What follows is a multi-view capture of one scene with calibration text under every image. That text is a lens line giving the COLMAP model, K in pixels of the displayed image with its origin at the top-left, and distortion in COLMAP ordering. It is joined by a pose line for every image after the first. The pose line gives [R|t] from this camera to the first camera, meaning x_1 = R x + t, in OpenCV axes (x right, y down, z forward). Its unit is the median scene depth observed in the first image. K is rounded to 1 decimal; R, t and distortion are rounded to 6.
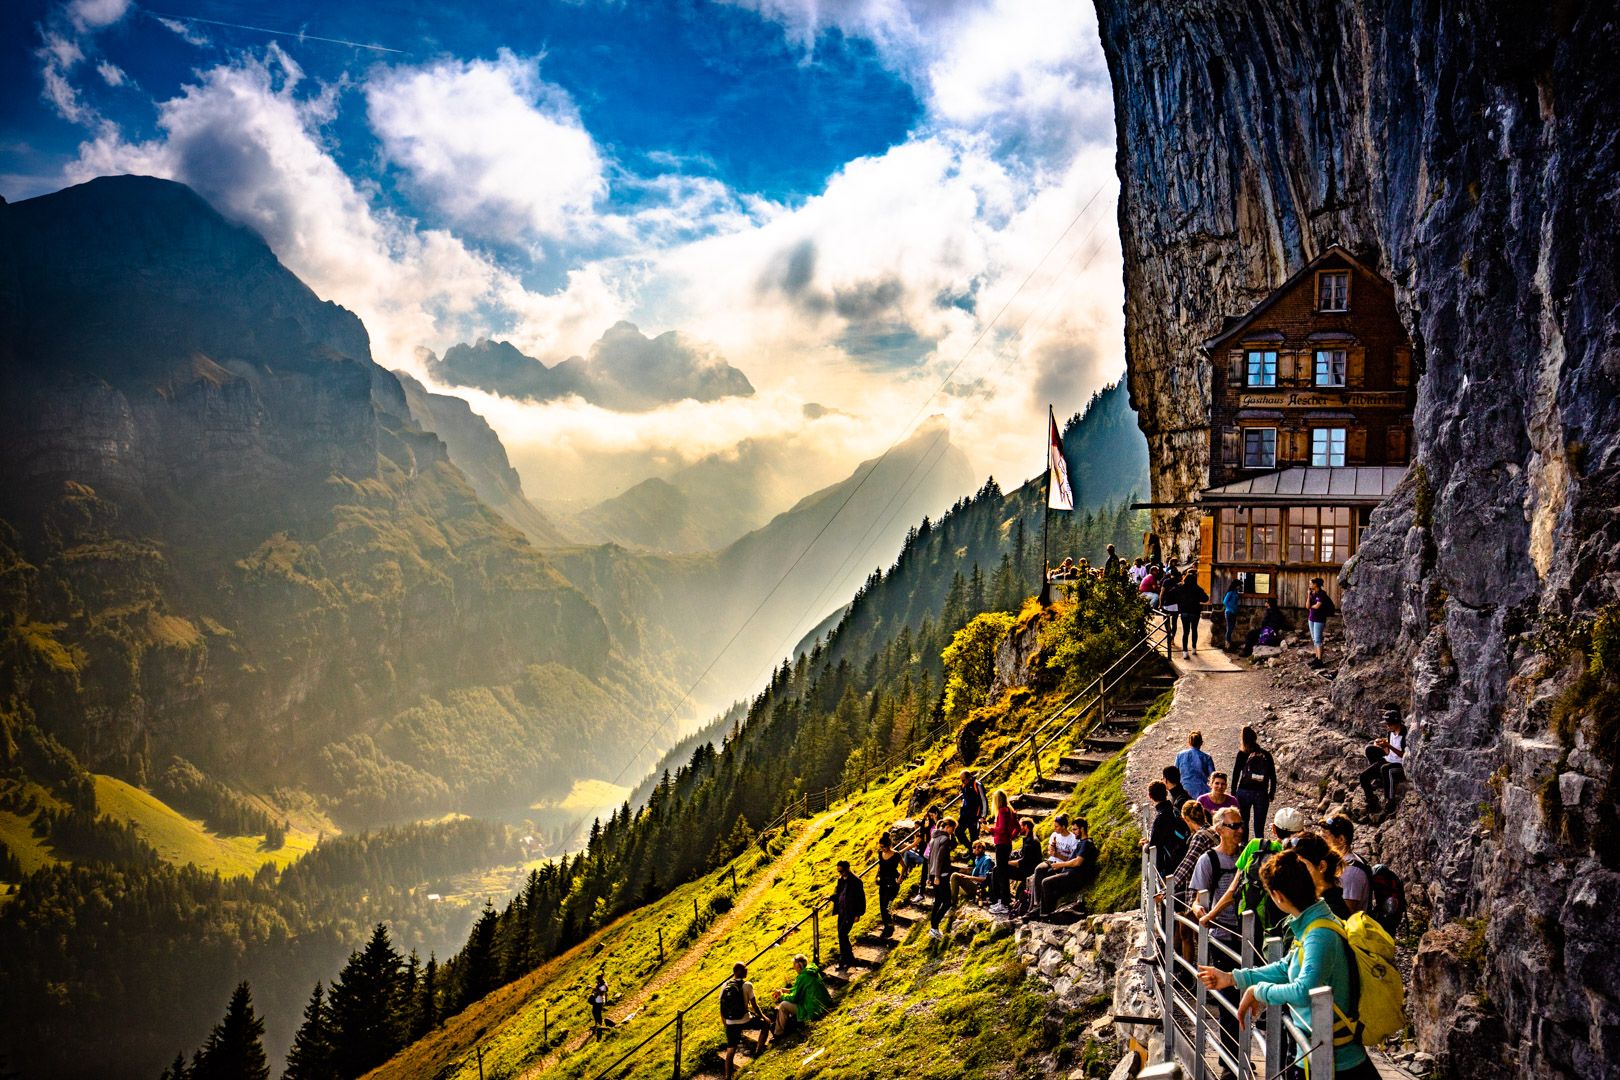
lens RADIAL K [[1509.2, 0, 810.0], [0, 1509.2, 540.0], [0, 0, 1]] dist [0.031634, 0.013185]
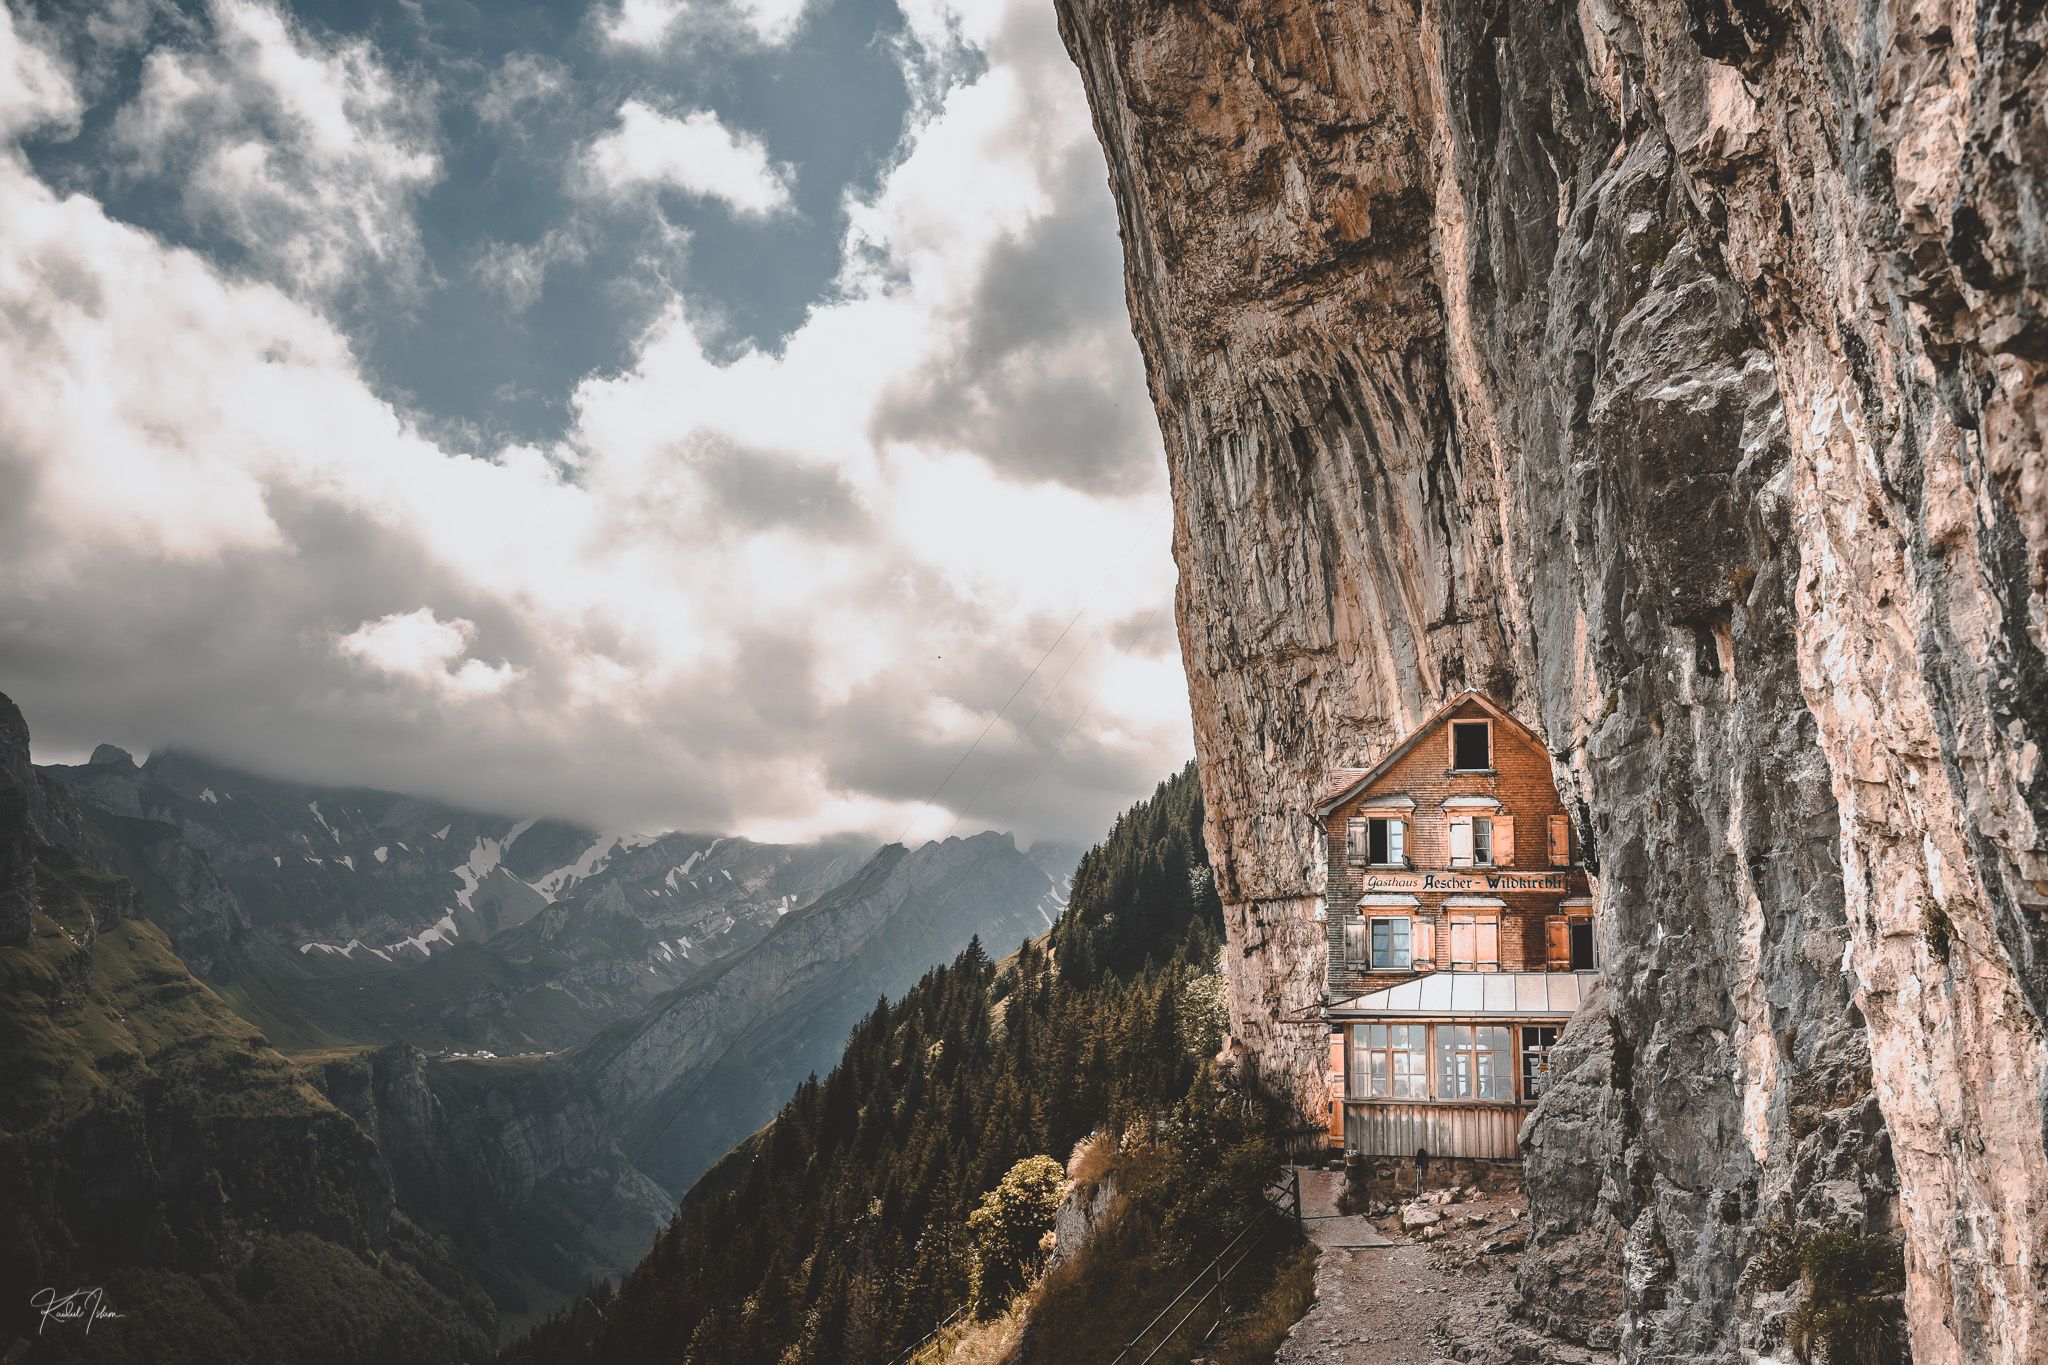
lens RADIAL K [[2192.0, 0, 1024.0], [0, 2192.0, 682.5], [0, 0, 1]] dist [0.041421, -0.020573]
pose [[0.989637, 0.005829, 0.143477, -0.051590], [0.016547, 0.987891, -0.154267, -0.021637], [-0.142638, 0.155042, 0.977556, -0.097153]]
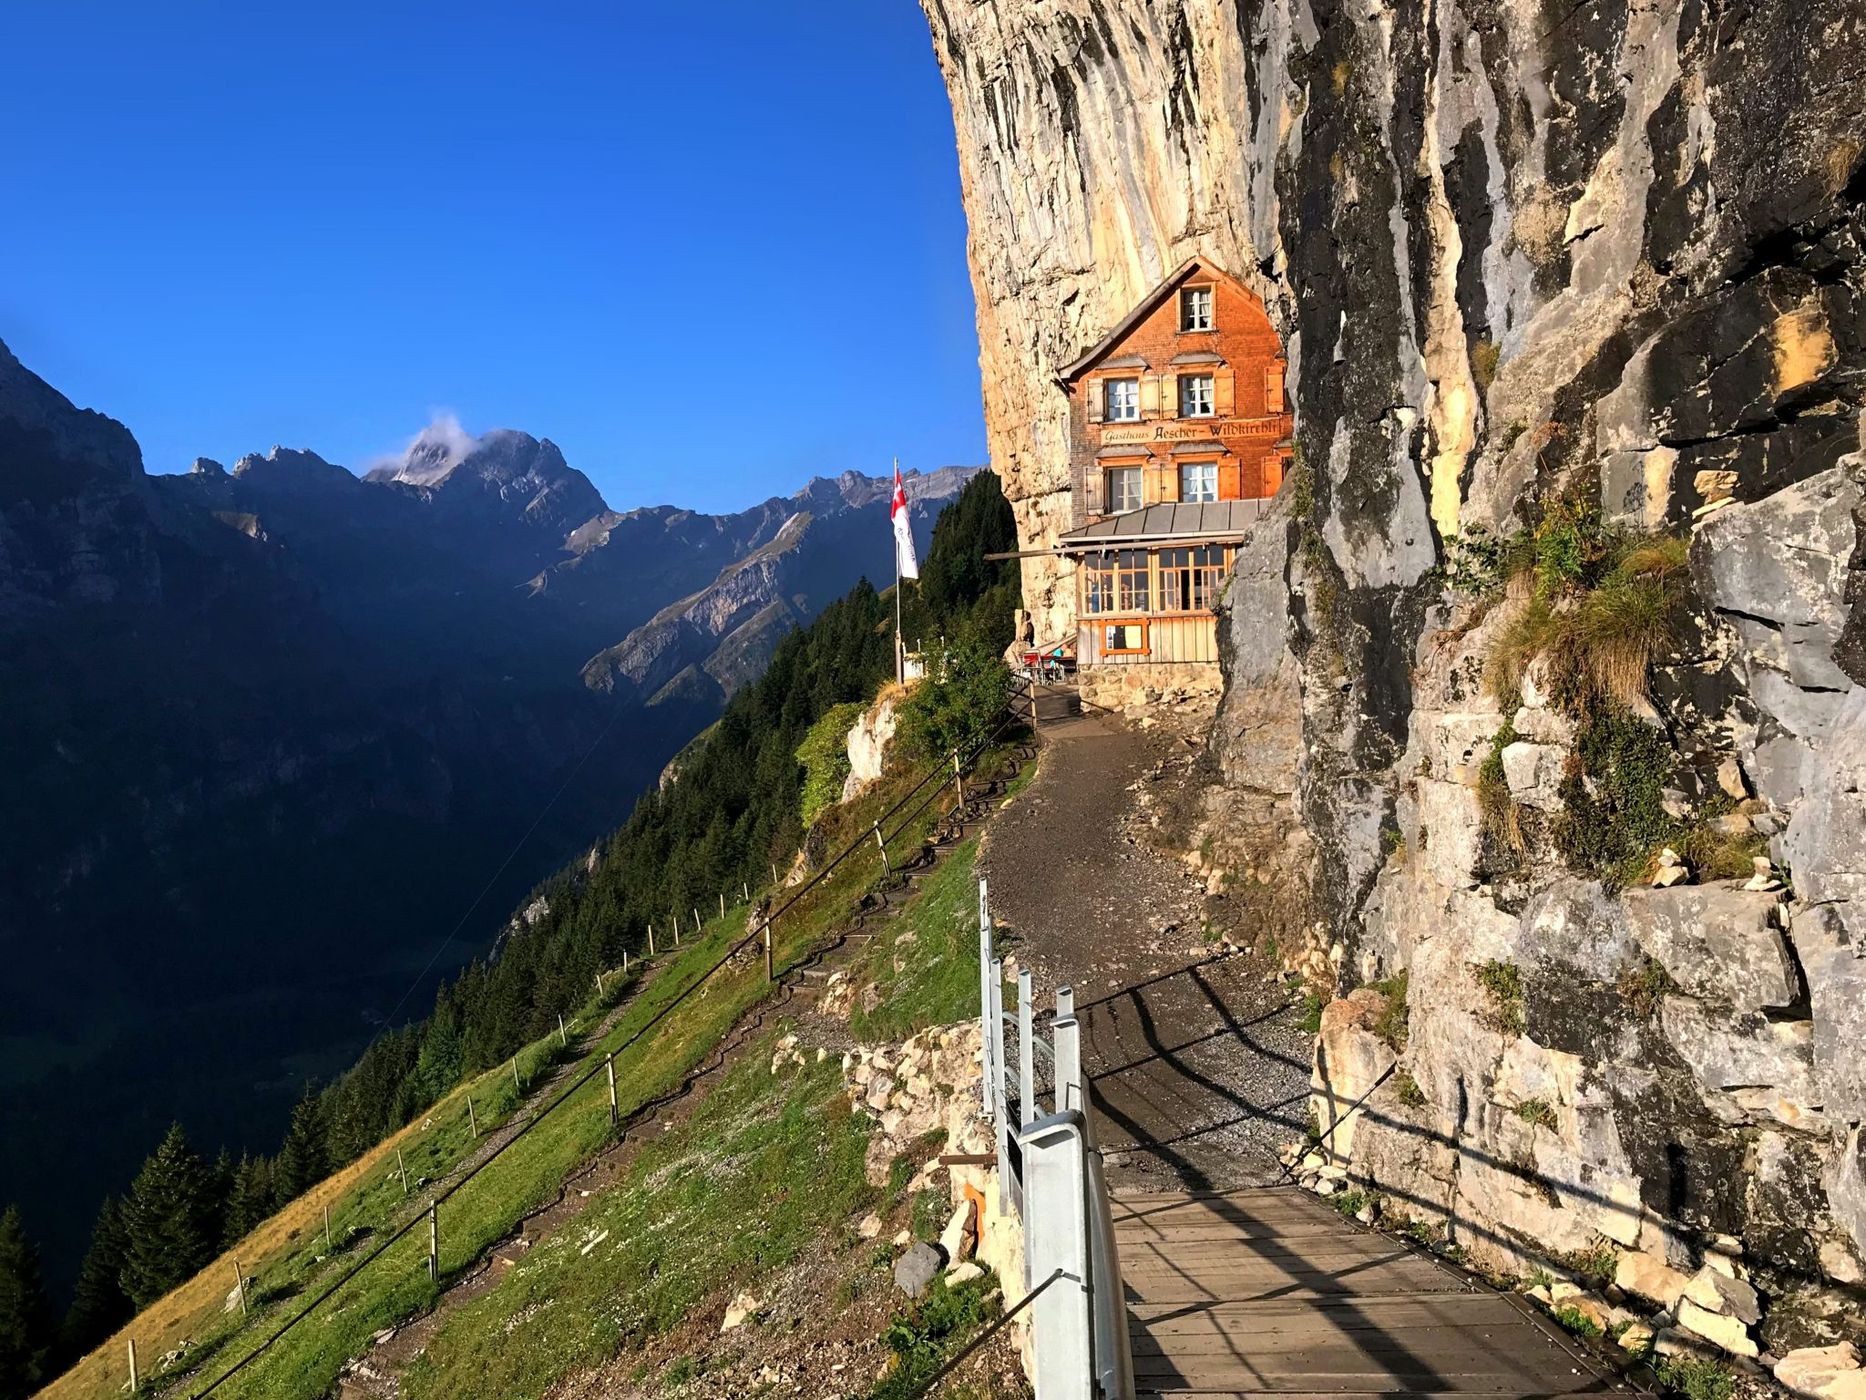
lens RADIAL K [[1629.0, 0, 933.0], [0, 1629.0, 700.0], [0, 0, 1]] dist [0.078314, -0.264200]
pose [[0.985853, -0.060793, 0.156201, 0.028948], [0.055881, 0.997801, 0.035656, 0.020778], [-0.158025, -0.026423, 0.987082, 0.071863]]
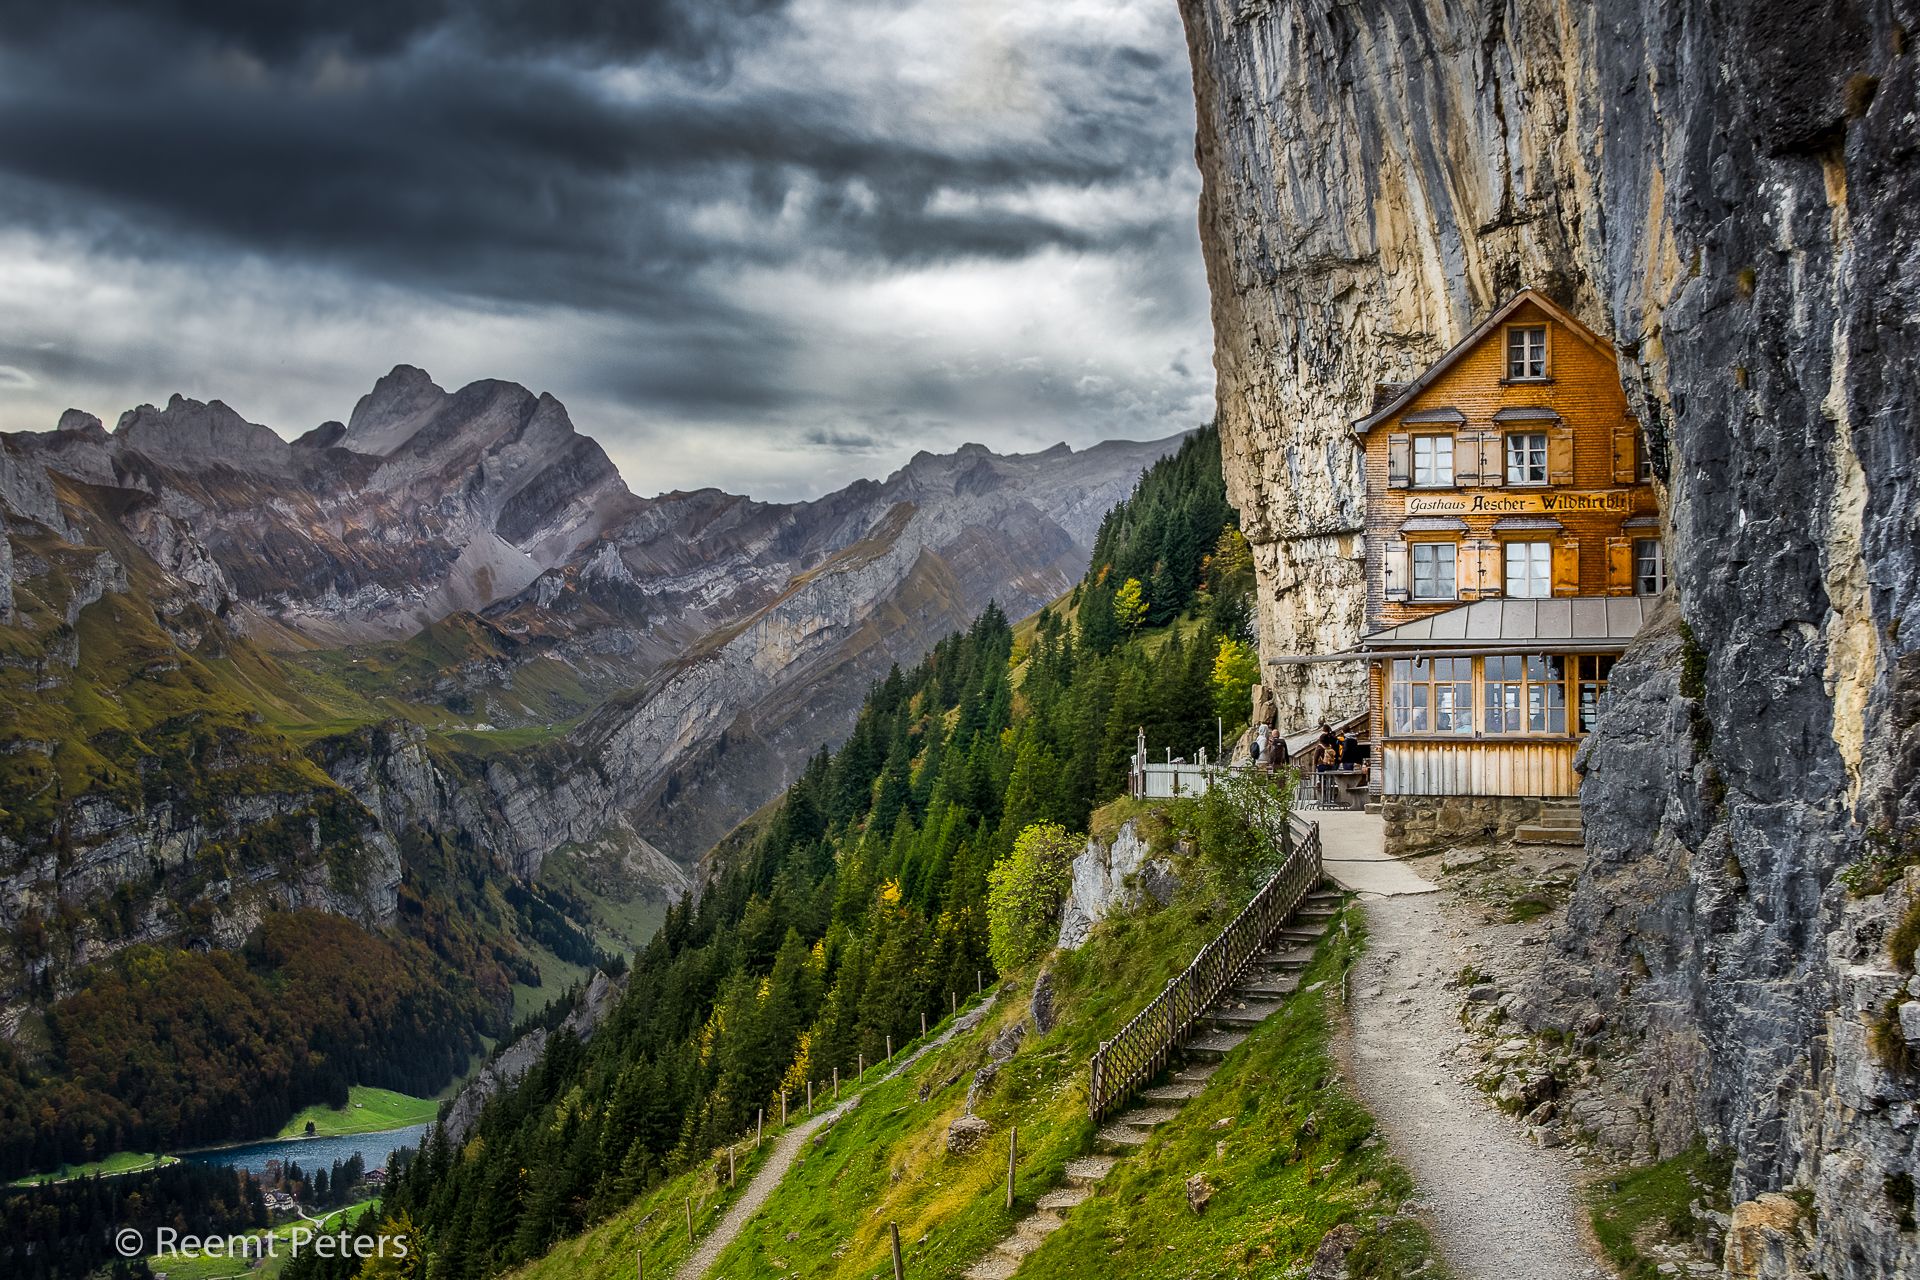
lens RADIAL K [[2338.1, 0, 955.1], [0, 2338.1, 661.9], [0, 0, 1]] dist [-0.029841, 0.320097]
pose [[0.994091, -0.028236, 0.104818, -0.042921], [0.029829, 0.999462, -0.013665, -0.009670], [-0.104376, 0.016711, 0.994398, -0.068356]]
